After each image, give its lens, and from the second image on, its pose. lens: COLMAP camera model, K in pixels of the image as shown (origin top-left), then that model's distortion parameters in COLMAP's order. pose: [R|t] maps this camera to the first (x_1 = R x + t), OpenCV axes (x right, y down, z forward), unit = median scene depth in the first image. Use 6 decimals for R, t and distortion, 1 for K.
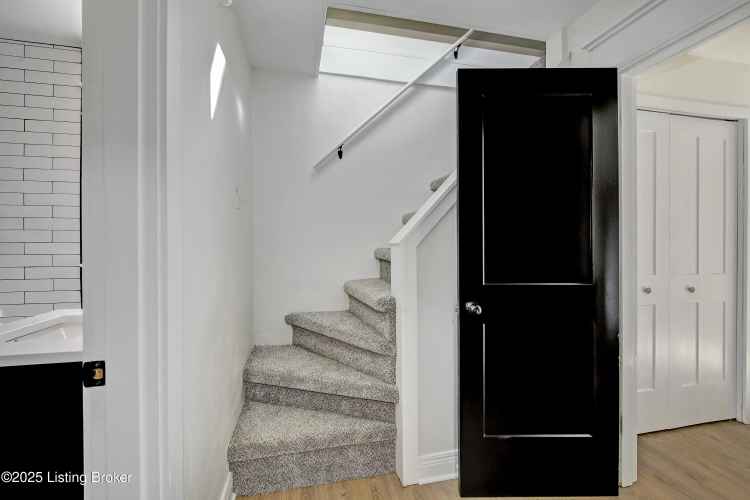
lens RADIAL K [[328.2, 0, 374.7], [0, 328.2, 245.7], [0, 0, 1]] dist [0.002041, -0.000905]
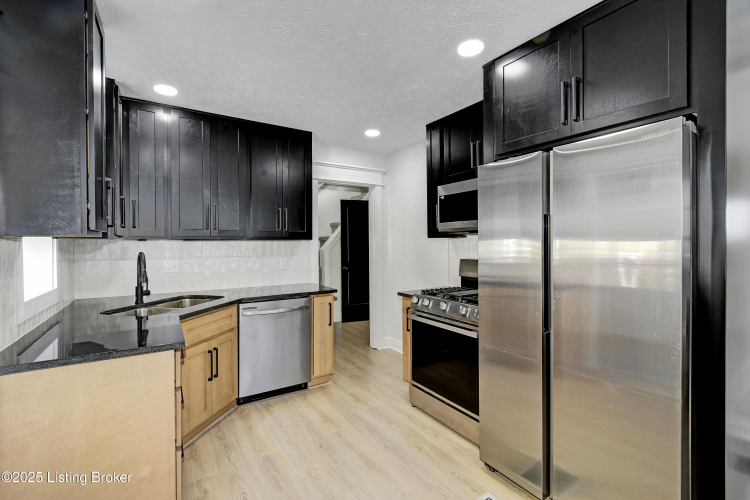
lens RADIAL K [[328.2, 0, 374.0], [0, 328.2, 245.4], [0, 0, 1]] dist [0.002041, -0.000905]
pose [[0.938062, 0.000625, 0.346466, -0.497013], [0.000629, 0.999994, -0.003507, -0.008409], [-0.346466, 0.003507, 0.938056, -1.917566]]
